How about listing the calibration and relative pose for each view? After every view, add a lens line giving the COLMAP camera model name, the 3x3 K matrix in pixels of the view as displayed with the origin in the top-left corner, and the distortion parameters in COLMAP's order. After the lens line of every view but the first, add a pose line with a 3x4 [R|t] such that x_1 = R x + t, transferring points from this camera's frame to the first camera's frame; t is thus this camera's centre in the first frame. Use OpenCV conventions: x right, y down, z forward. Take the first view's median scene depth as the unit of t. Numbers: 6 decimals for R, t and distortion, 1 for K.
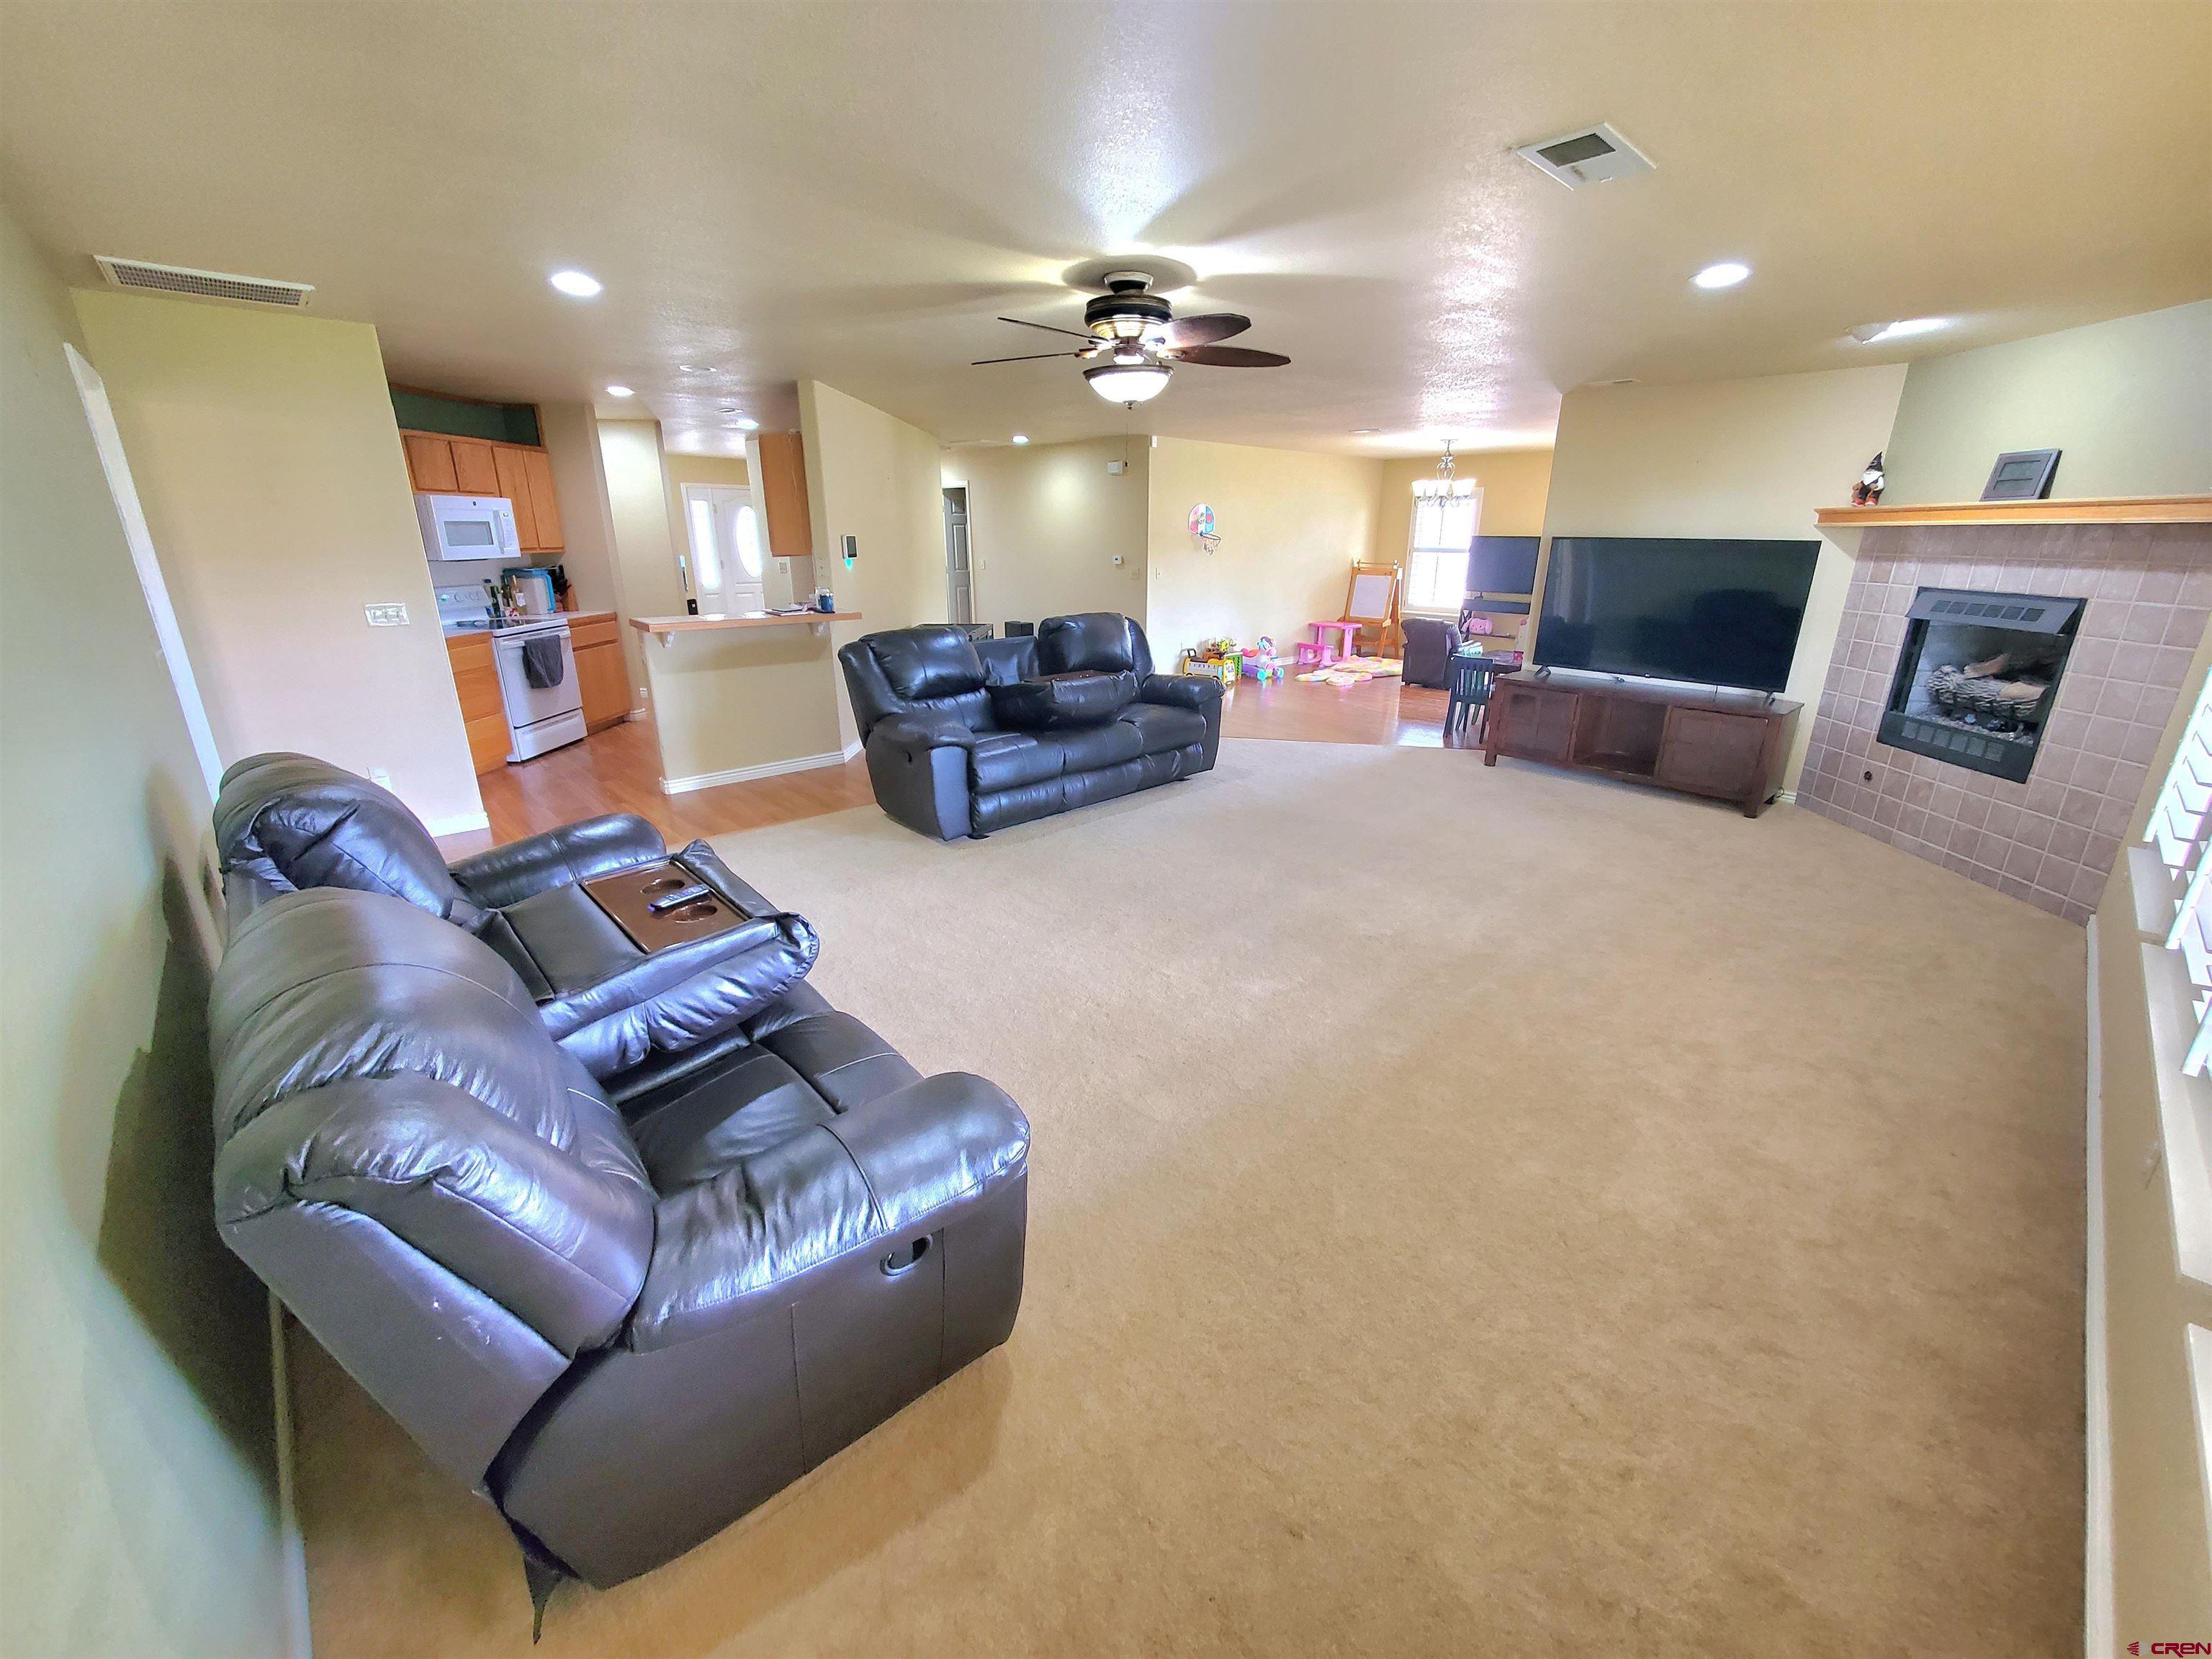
lens RADIAL K [[880.8, 0, 1115.3], [0, 880.8, 814.5], [0, 0, 1]] dist [-0.003302, -0.000493]
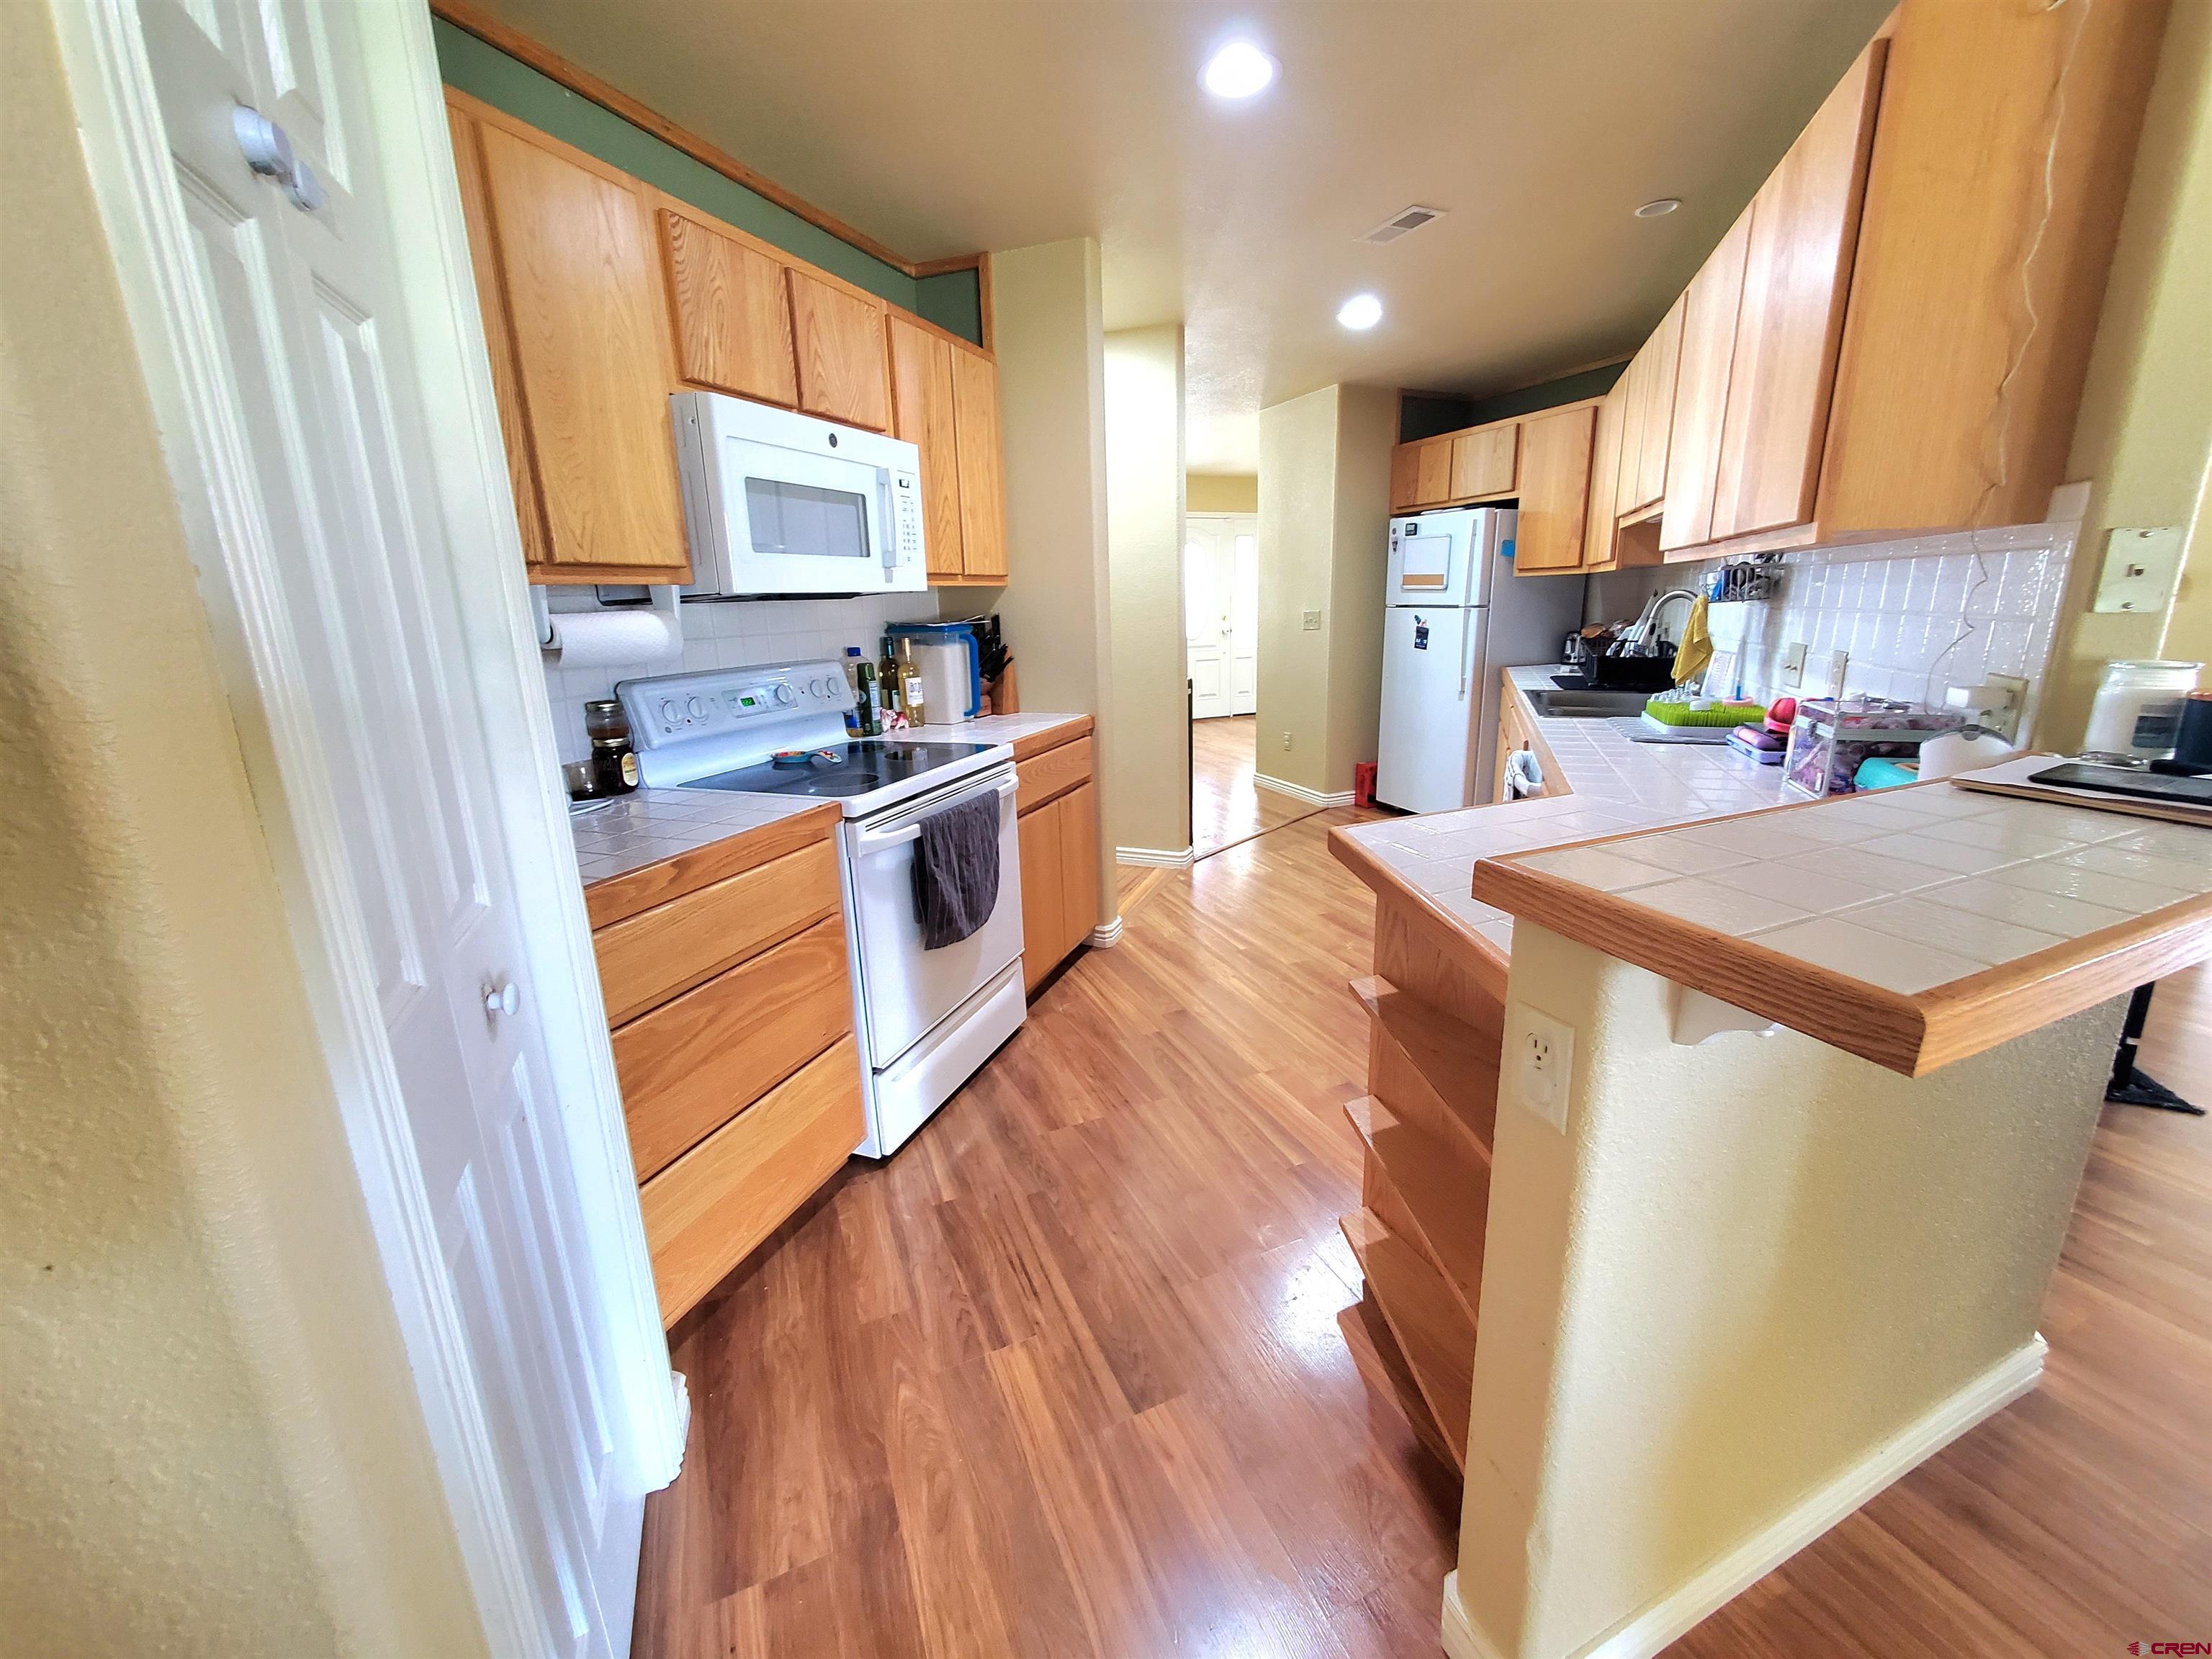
lens RADIAL K [[880.8, 0, 1106.9], [0, 880.8, 825.1], [0, 0, 1]] dist [-0.003302, -0.000493]
pose [[0.937959, 0.058163, -0.341832, -0.450532], [-0.077048, 0.996146, -0.041917, -0.174419], [0.338076, 0.065654, 0.938826, 0.650054]]
